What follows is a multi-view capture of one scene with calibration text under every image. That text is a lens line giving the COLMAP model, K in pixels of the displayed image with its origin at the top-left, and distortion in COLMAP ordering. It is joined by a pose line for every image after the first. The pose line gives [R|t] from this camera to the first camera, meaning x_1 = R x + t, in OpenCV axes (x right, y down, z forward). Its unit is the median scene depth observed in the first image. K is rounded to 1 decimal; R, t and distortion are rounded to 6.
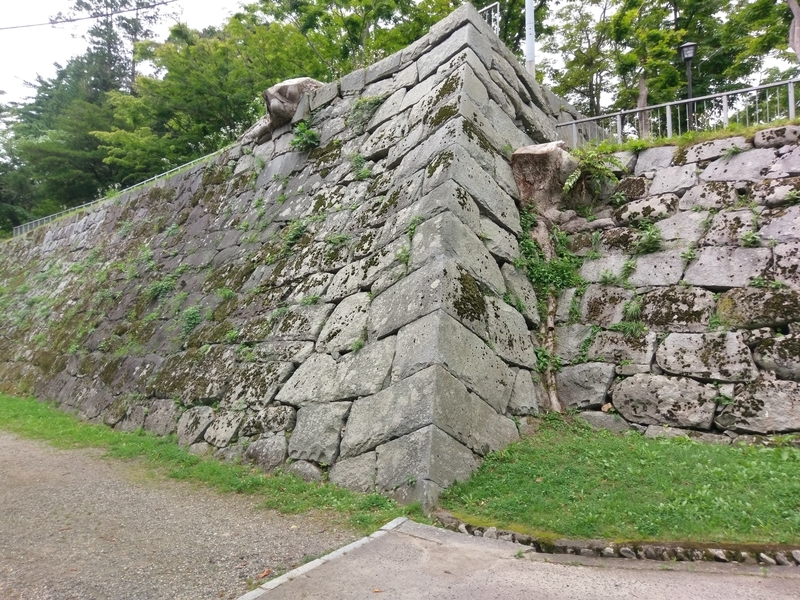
lens RADIAL K [[610.4, 0, 406.1], [0, 610.4, 300.0], [0, 0, 1]] dist [0.046334, -0.067445]
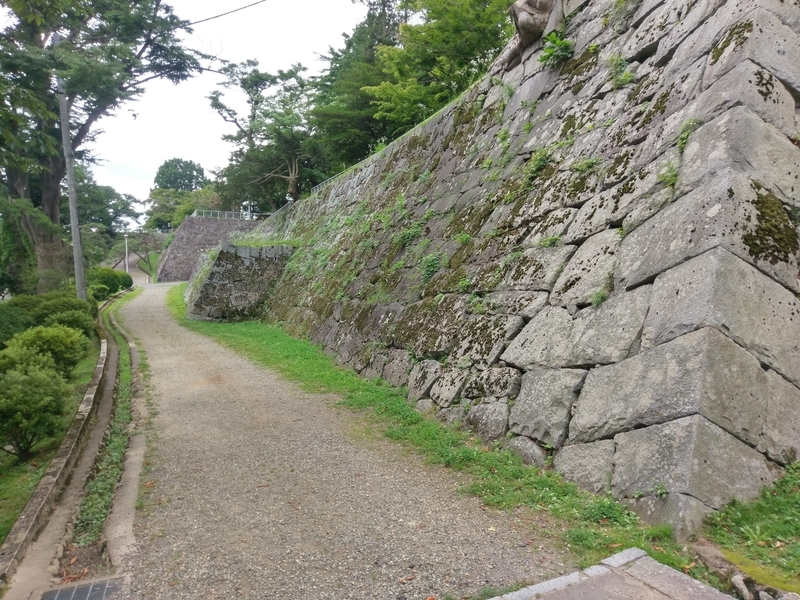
lens RADIAL K [[610.4, 0, 401.4], [0, 610.4, 305.4], [0, 0, 1]] dist [0.046334, -0.067445]
pose [[0.899938, 0.022021, -0.435462, 0.025886], [0.016957, 0.996201, 0.085420, 0.011155], [0.435688, -0.084257, 0.896145, 0.156904]]
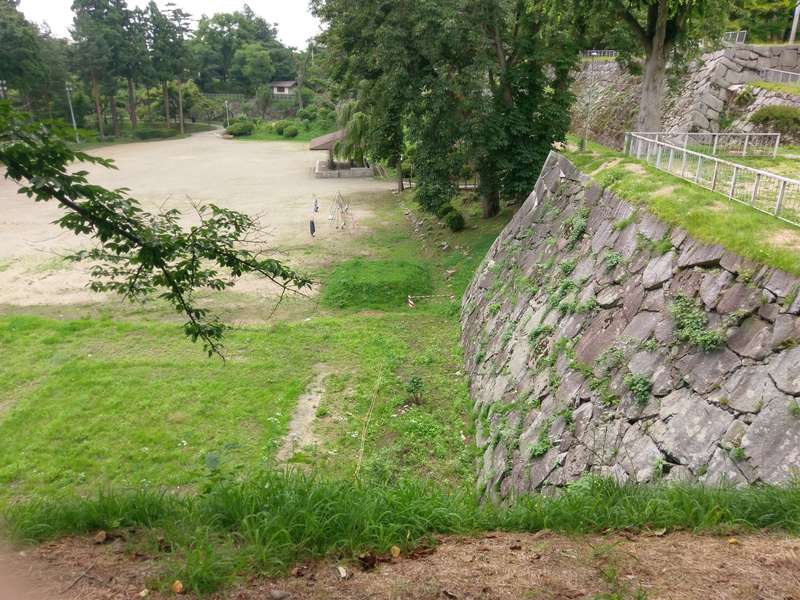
lens RADIAL K [[610.4, 0, 399.8], [0, 610.4, 300.2], [0, 0, 1]] dist [0.046334, -0.067445]
pose [[0.747707, 0.235039, -0.621040, 1.342229], [0.030769, 0.921993, 0.385982, -0.562244], [0.663315, -0.307710, 0.682149, -3.414206]]
